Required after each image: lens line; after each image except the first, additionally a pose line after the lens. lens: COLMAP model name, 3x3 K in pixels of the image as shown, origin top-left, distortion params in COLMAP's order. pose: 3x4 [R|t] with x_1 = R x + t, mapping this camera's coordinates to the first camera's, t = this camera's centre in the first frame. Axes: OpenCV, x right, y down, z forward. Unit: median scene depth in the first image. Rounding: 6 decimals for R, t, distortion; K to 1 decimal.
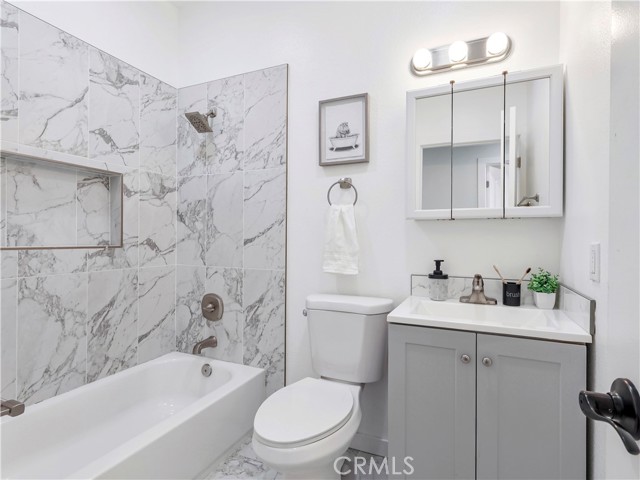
lens RADIAL K [[336.3, 0, 325.3], [0, 336.3, 239.5], [0, 0, 1]] dist [-0.004049, 0.002753]
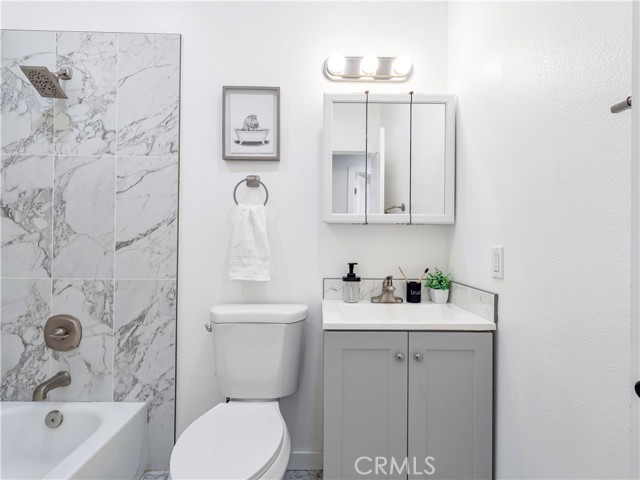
lens RADIAL K [[336.3, 0, 320.9], [0, 336.3, 240.4], [0, 0, 1]] dist [-0.004049, 0.002753]
pose [[0.906899, 0.004261, 0.421326, -0.138636], [-0.002475, 0.999985, -0.004786, -0.002360], [-0.421341, 0.003298, 0.906896, 0.084153]]
